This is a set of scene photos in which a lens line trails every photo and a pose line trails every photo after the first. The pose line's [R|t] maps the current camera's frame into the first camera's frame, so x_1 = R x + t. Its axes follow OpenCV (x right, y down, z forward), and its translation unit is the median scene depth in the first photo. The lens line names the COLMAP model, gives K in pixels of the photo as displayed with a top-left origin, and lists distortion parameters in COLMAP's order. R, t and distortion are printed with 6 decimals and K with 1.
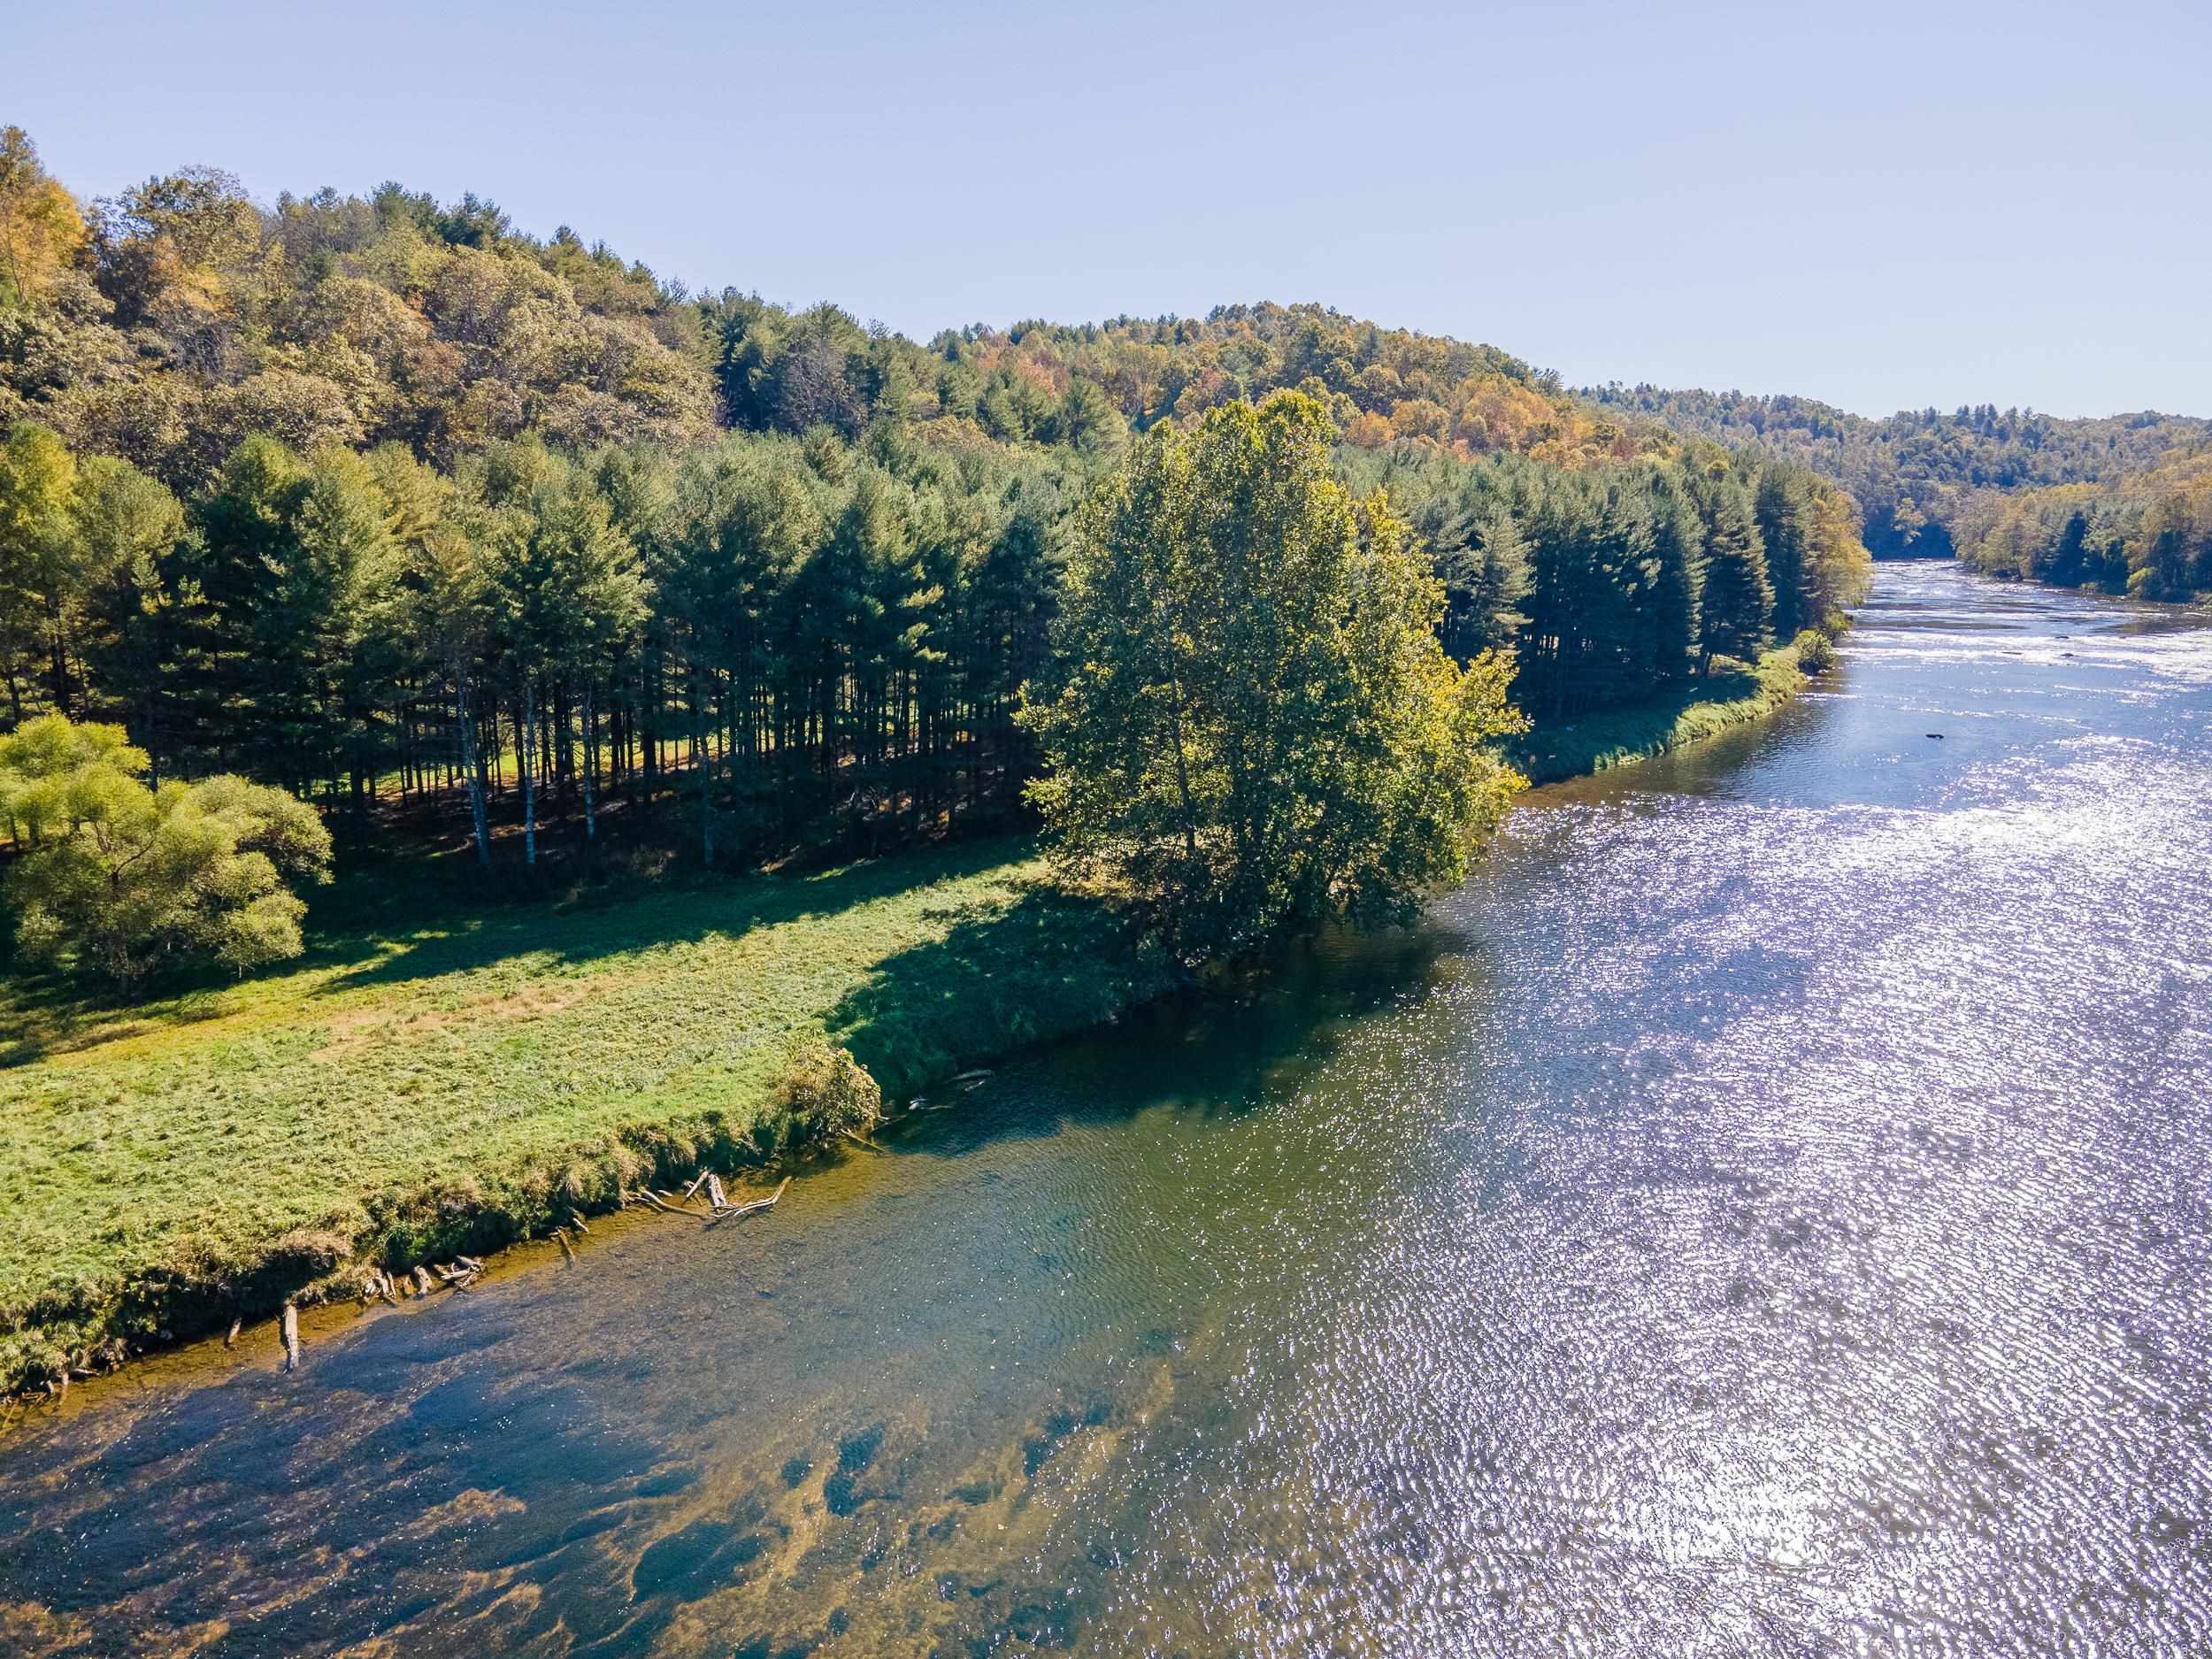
lens RADIAL K [[1681.4, 0, 1133.0], [0, 1681.4, 820.4], [0, 0, 1]] dist [0.033389, 0.055079]
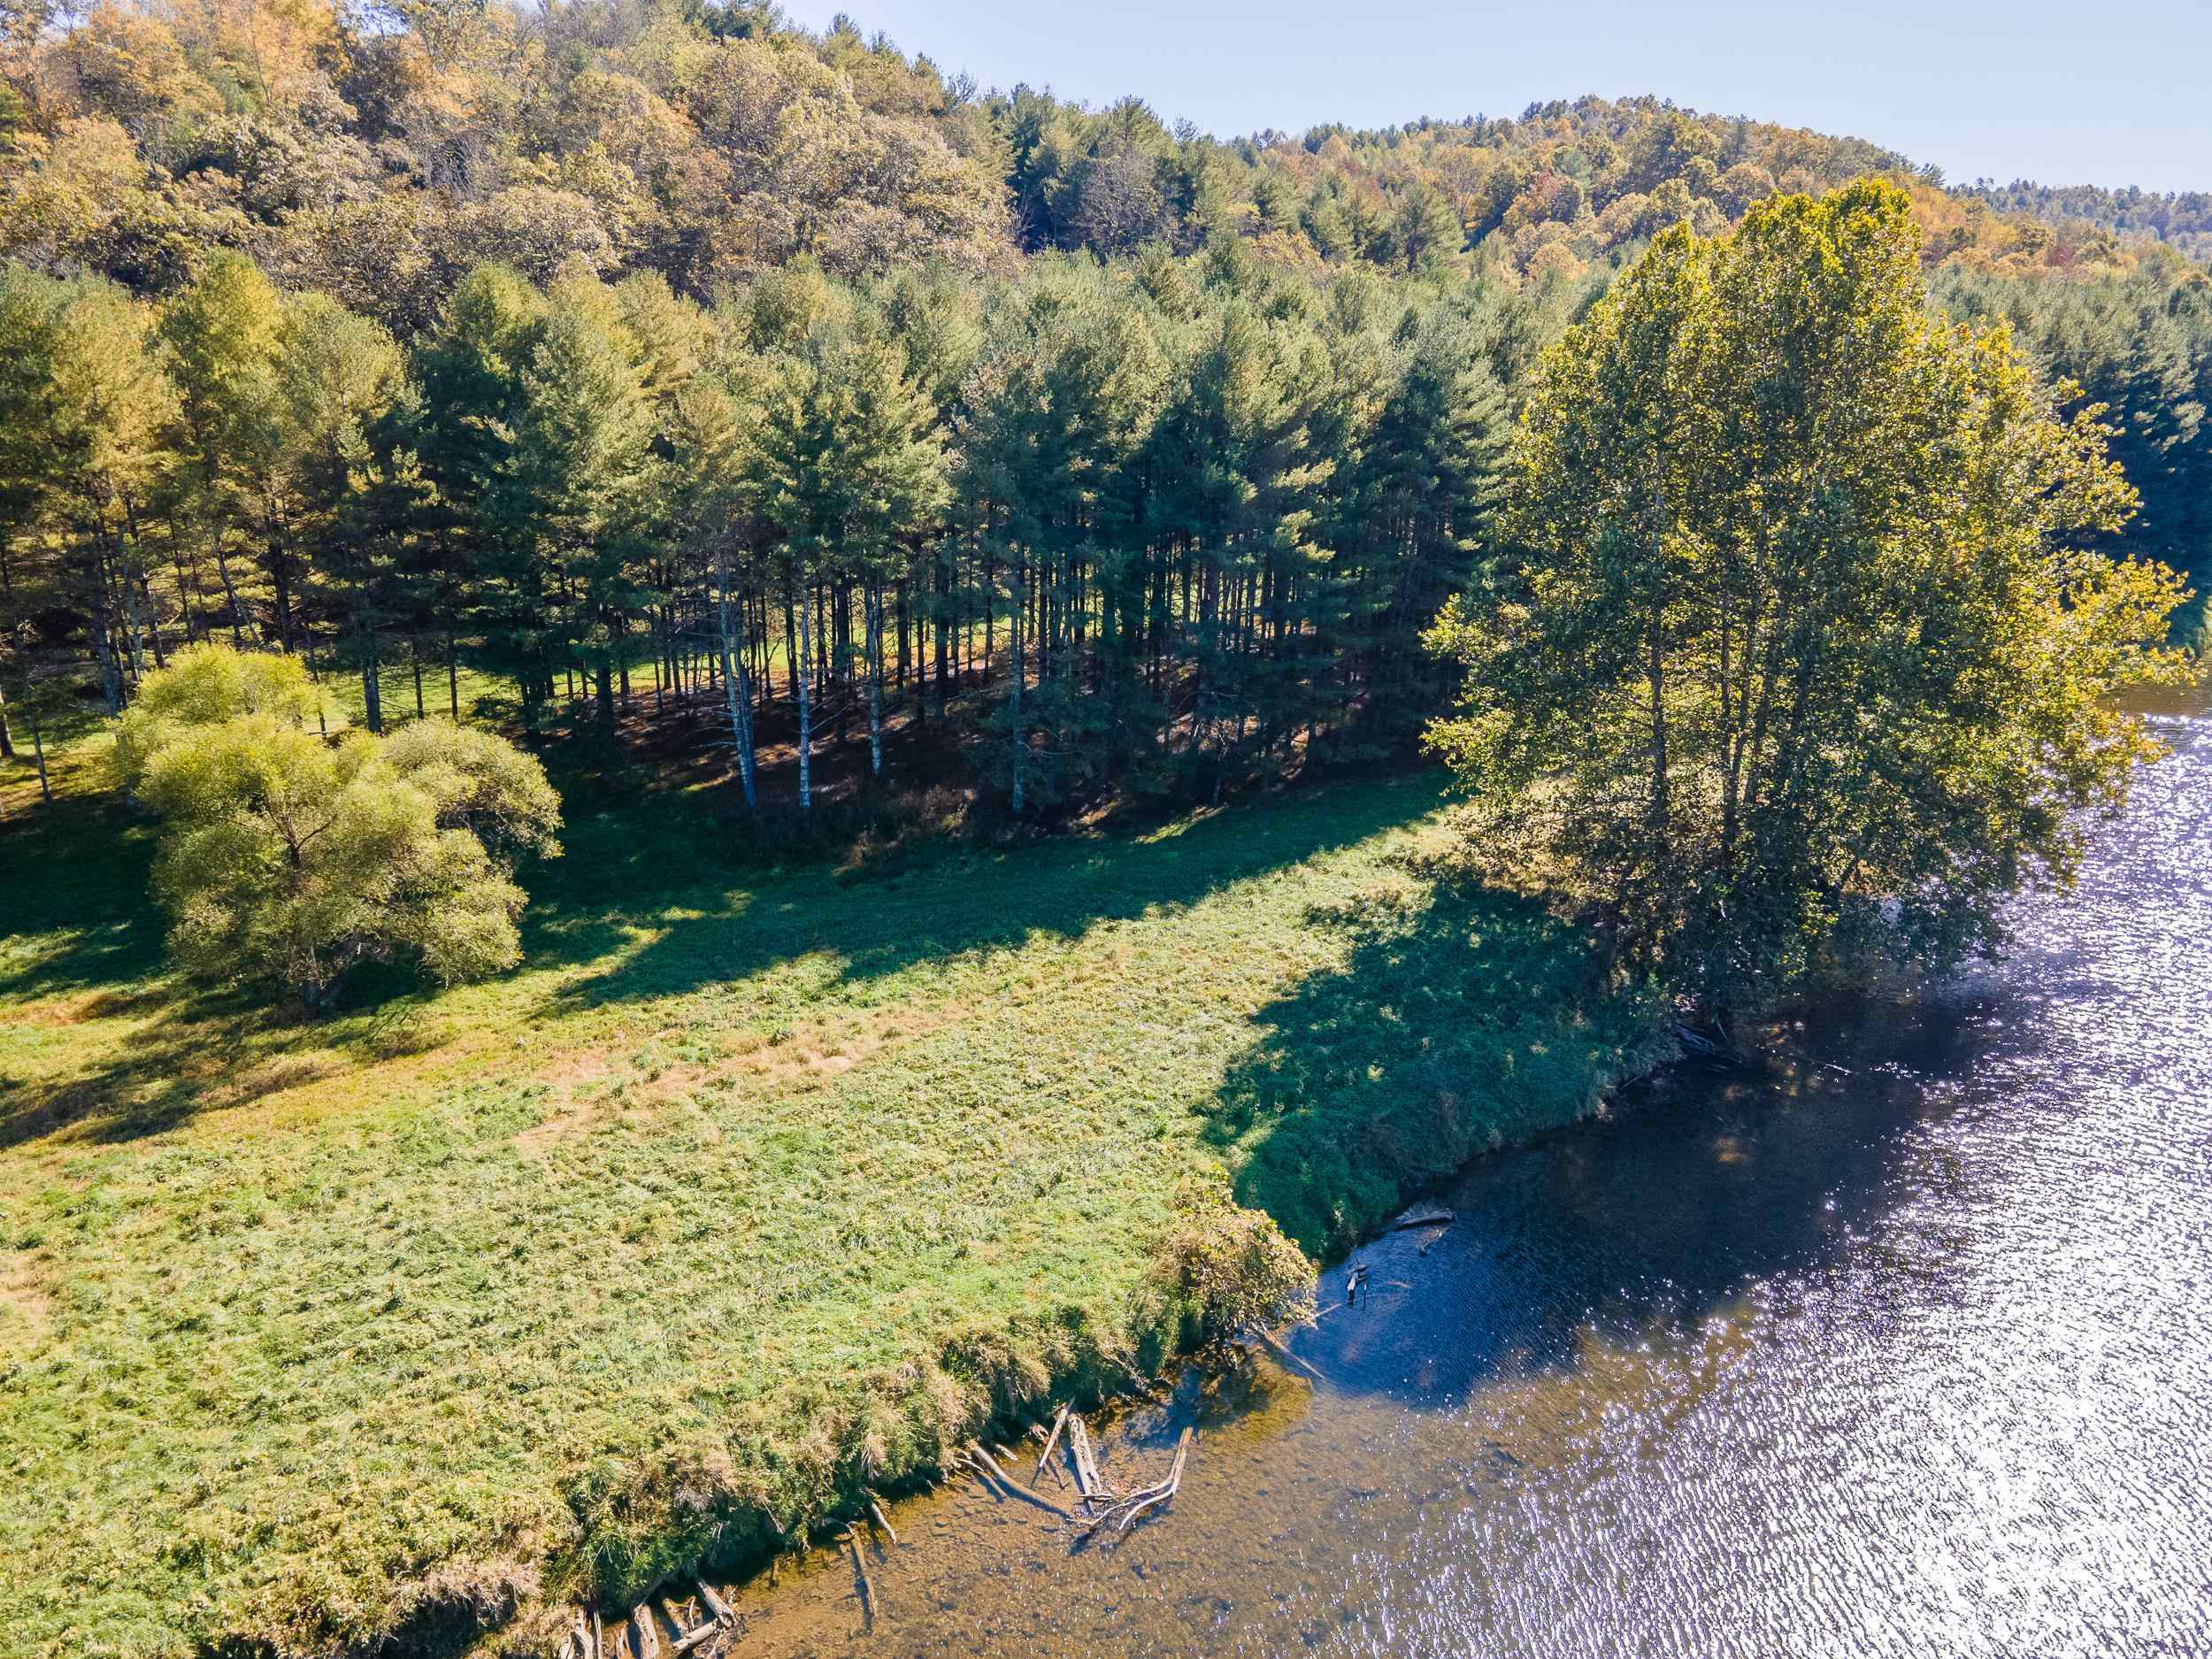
lens RADIAL K [[1662.2, 0, 1118.0], [0, 1662.2, 824.0], [0, 0, 1]] dist [0.040951, 0.026710]
pose [[0.988036, 0.041480, -0.148544, -0.094386], [-0.026158, 0.994269, 0.103658, -0.054973], [0.151992, -0.098533, 0.983458, 0.252823]]
